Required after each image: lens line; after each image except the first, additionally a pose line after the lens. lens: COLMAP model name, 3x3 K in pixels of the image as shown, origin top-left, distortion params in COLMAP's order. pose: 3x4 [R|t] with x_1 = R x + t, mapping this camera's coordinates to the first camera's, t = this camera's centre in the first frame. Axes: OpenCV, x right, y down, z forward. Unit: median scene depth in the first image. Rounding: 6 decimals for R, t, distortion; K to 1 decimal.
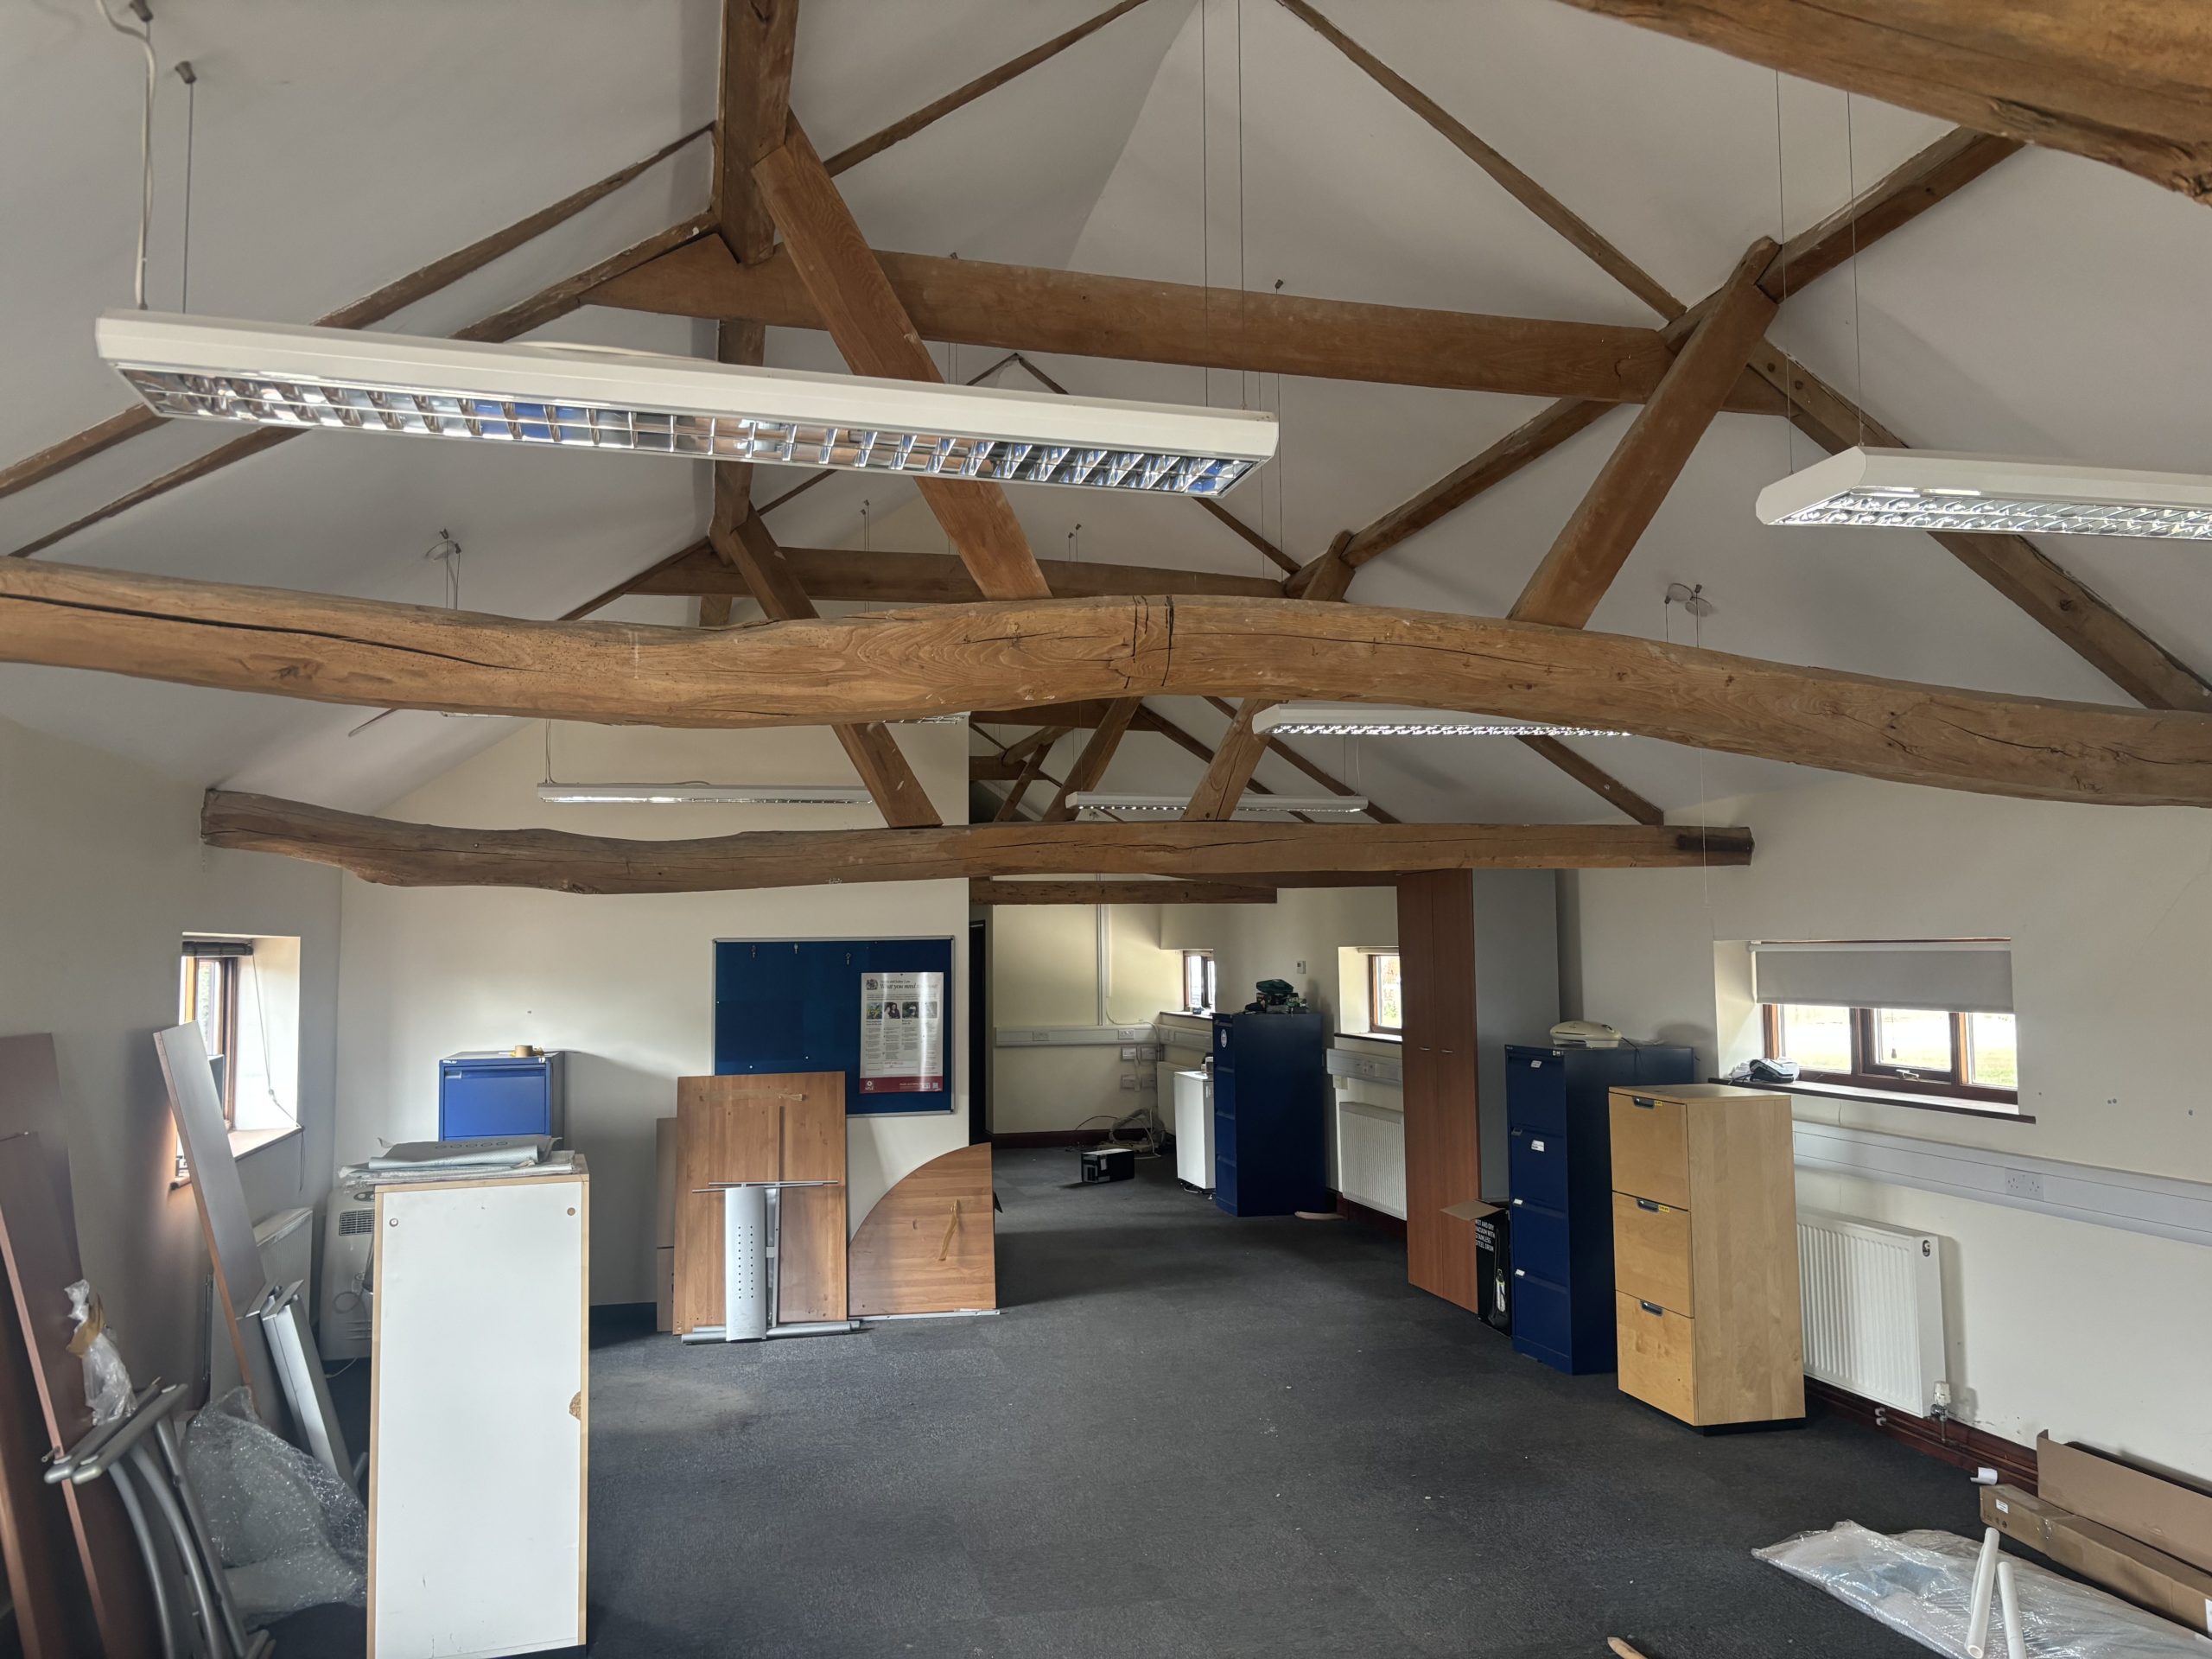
lens RADIAL K [[1651.4, 0, 1107.0], [0, 1651.4, 829.1], [0, 0, 1]] dist [0.002294, -0.001316]
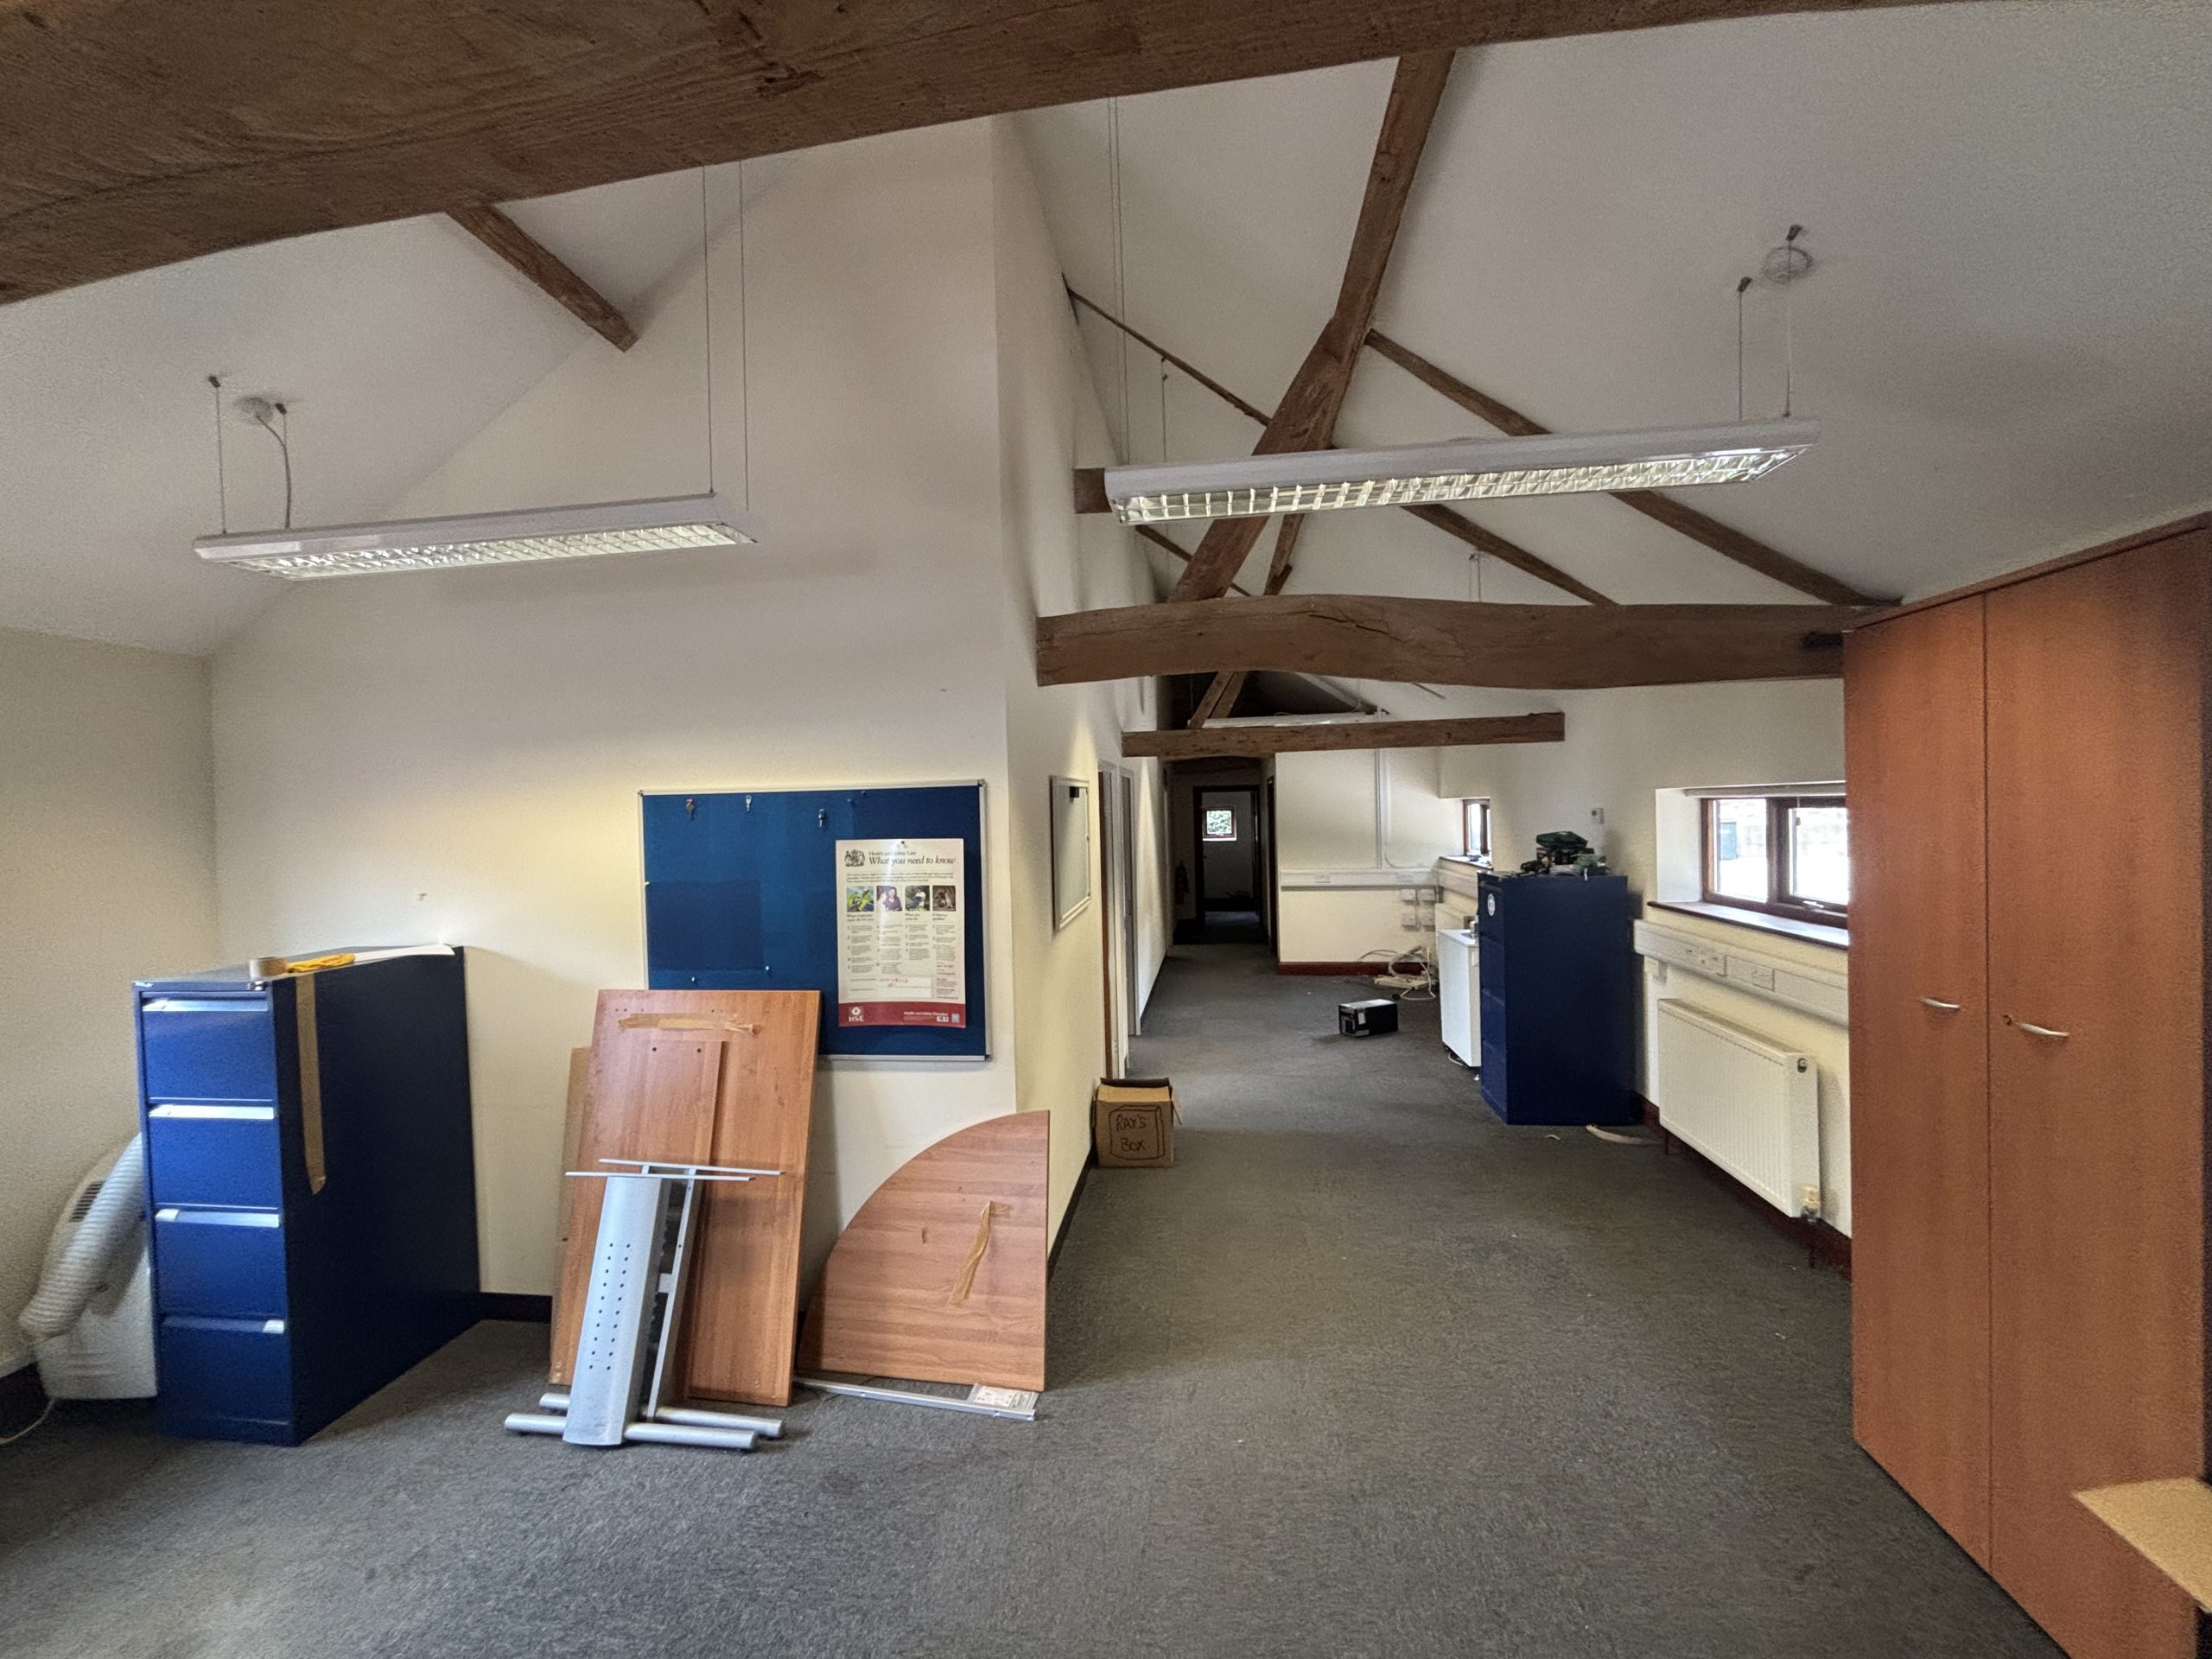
lens RADIAL K [[889.6, 0, 1095.9], [0, 889.6, 839.1], [0, 0, 1]] dist [0.003098, 0.000201]
pose [[0.929677, -0.000411, -0.368376, 0.051421], [0.041840, 0.993646, 0.104483, 0.040021], [0.365992, -0.112548, 0.923787, 0.524454]]
